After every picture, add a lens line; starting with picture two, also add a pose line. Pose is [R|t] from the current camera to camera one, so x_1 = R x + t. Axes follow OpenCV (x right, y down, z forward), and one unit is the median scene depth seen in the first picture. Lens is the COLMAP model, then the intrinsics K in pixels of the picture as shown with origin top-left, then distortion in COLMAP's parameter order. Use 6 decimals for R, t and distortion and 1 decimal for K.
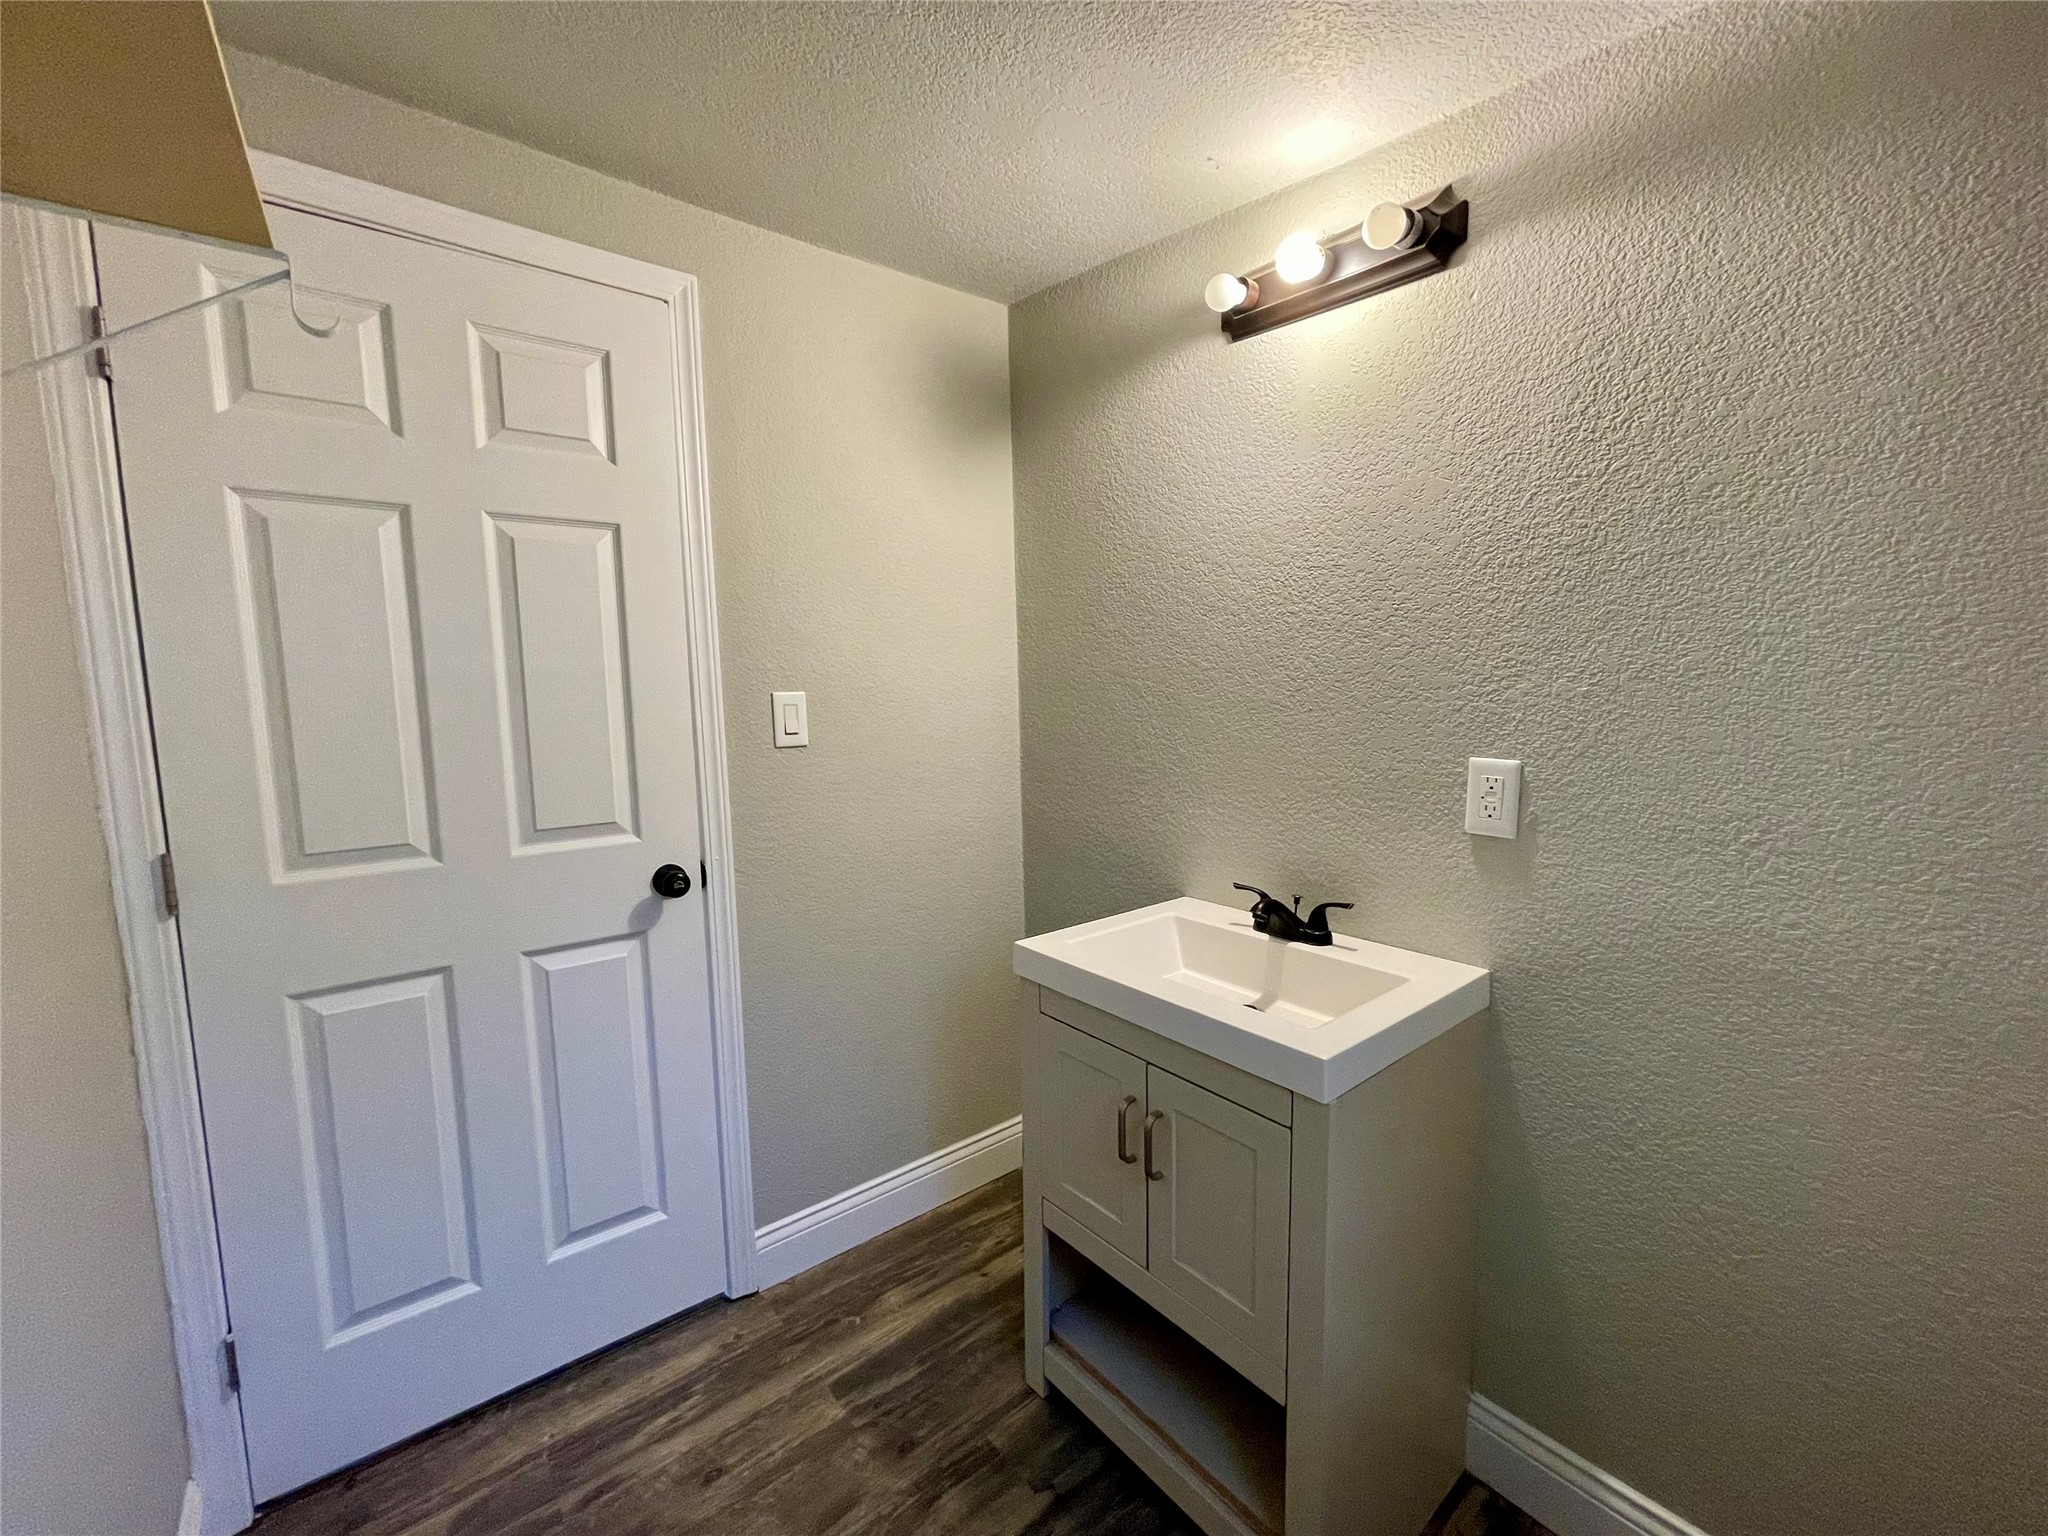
lens RADIAL K [[826.6, 0, 1016.8], [0, 826.6, 772.1], [0, 0, 1]] dist [0.000261, 0.000258]
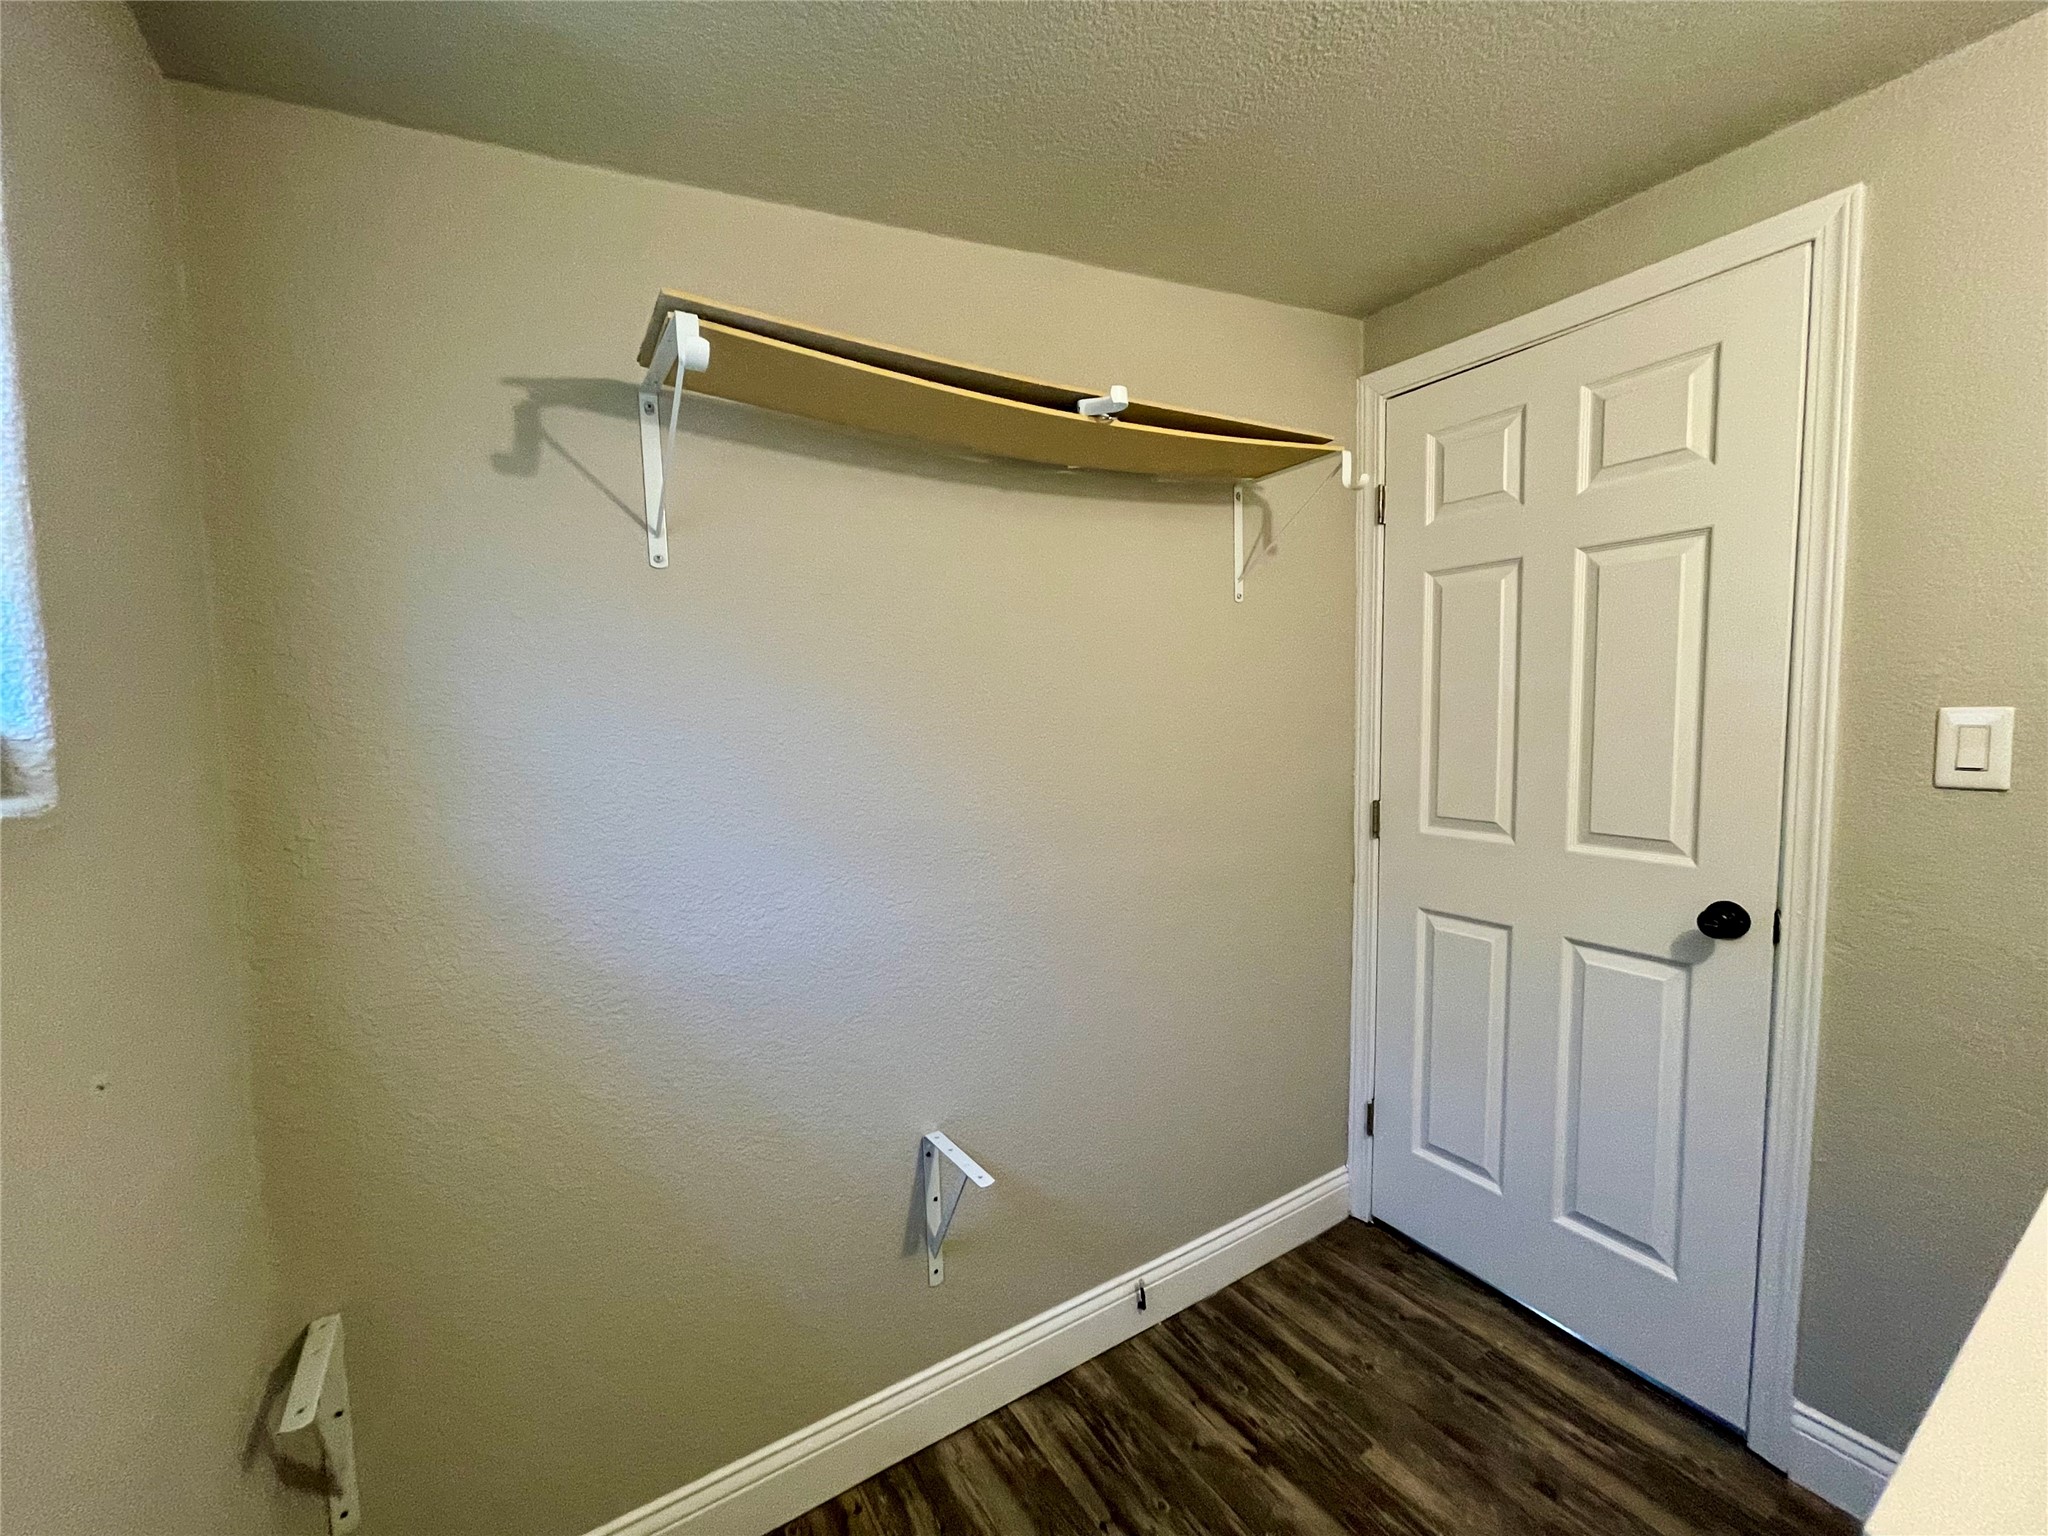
lens RADIAL K [[826.6, 0, 1016.8], [0, 826.6, 772.1], [0, 0, 1]] dist [0.000261, 0.000258]
pose [[-0.122420, 0.091640, -0.988239, 0.579266], [-0.084850, 0.991116, 0.102418, -0.055870], [0.988845, 0.096390, -0.113556, 0.368293]]
